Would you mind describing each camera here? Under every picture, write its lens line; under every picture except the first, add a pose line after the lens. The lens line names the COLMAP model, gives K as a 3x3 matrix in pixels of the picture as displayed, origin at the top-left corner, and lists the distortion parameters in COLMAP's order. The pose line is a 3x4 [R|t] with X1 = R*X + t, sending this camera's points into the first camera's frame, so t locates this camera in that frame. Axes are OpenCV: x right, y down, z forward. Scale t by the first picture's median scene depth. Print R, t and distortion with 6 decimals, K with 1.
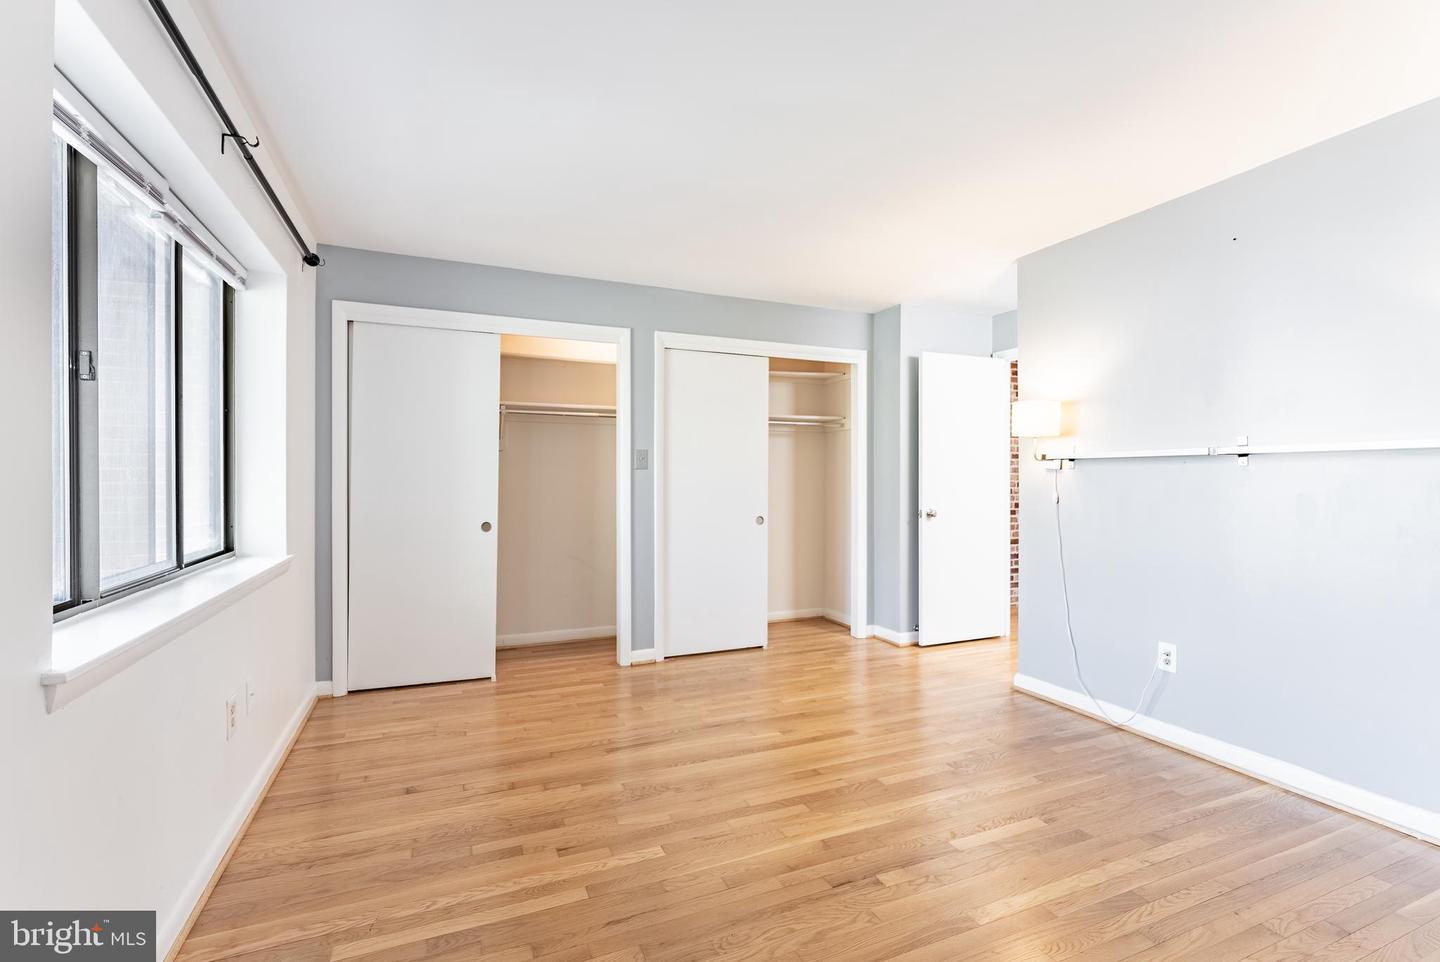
lens RADIAL K [[640.6, 0, 722.8], [0, 640.6, 482.9], [0, 0, 1]] dist [-0.000849, 0.000021]
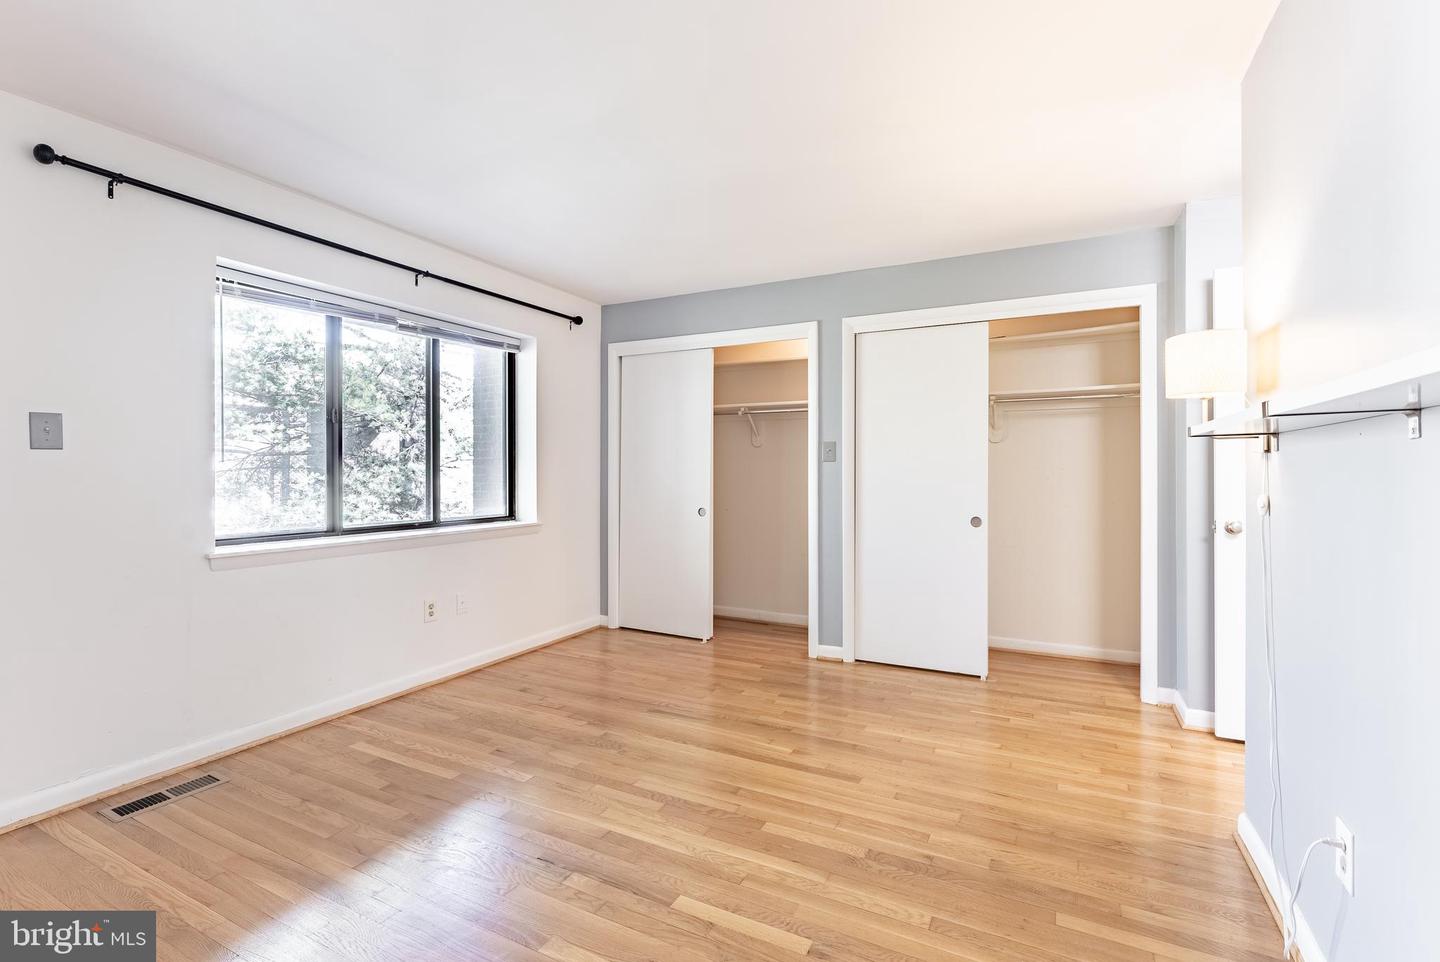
lens RADIAL K [[644.9, 0, 733.5], [0, 644.9, 472.3], [0, 0, 1]] dist [-0.001589, -0.000079]
pose [[0.643445, 0.000112, -0.765492, 0.745567], [-0.004019, 0.999987, -0.003231, -0.001736], [0.765482, 0.005155, 0.643437, 0.349800]]
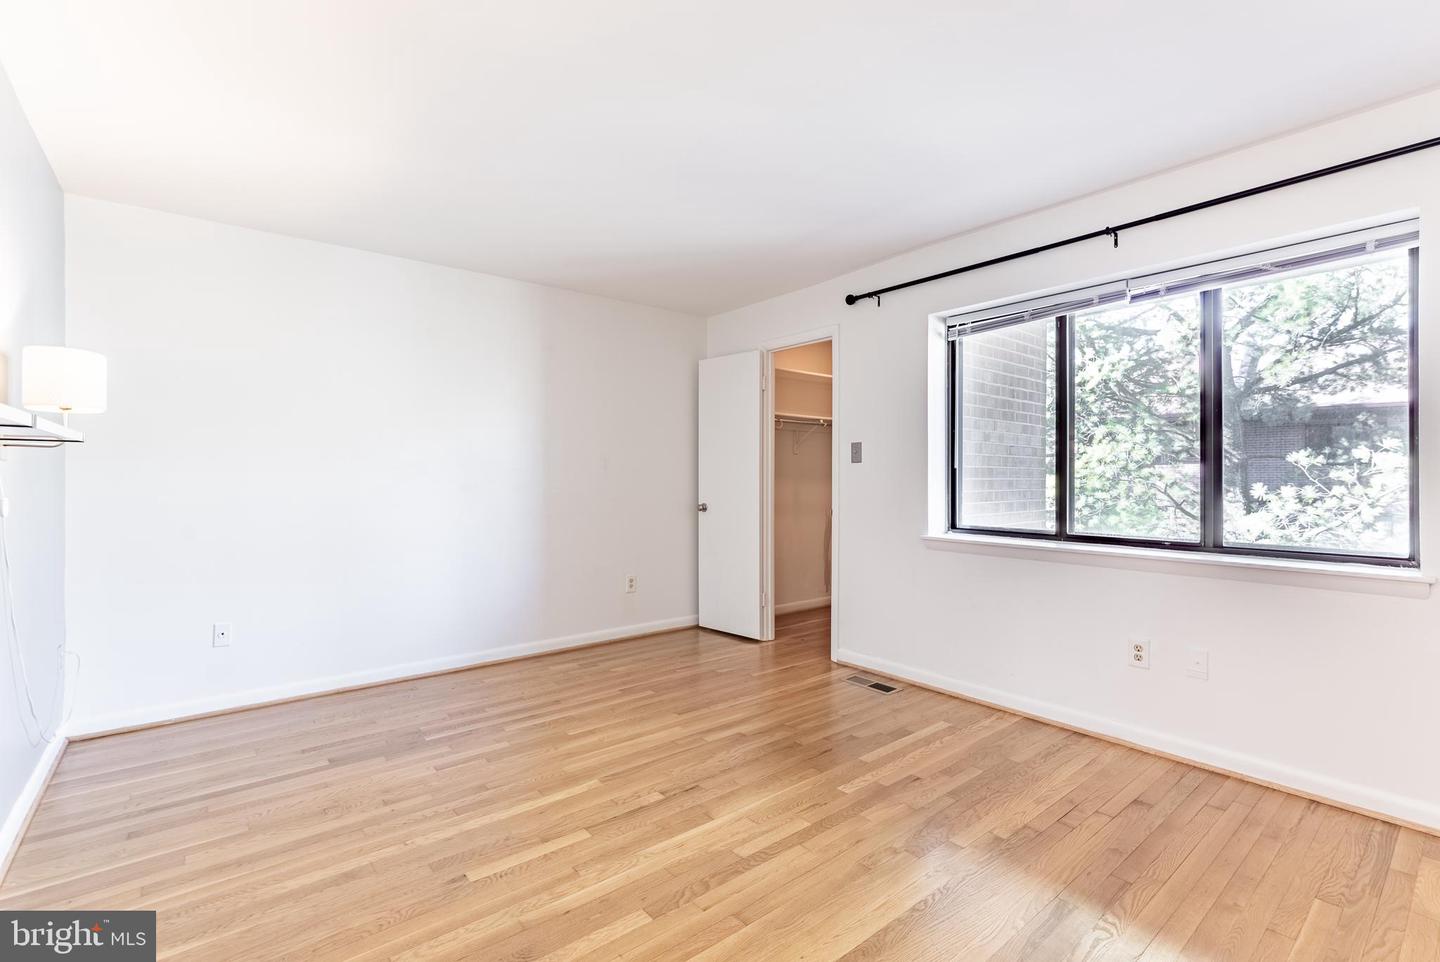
lens RADIAL K [[650.6, 0, 715.6], [0, 650.6, 473.9], [0, 0, 1]] dist [-0.002991, -0.000352]
pose [[-0.964357, -0.001634, -0.264599, 0.306701], [-0.002431, 0.999993, 0.002687, -0.006812], [0.264593, 0.003234, -0.964355, 1.432035]]
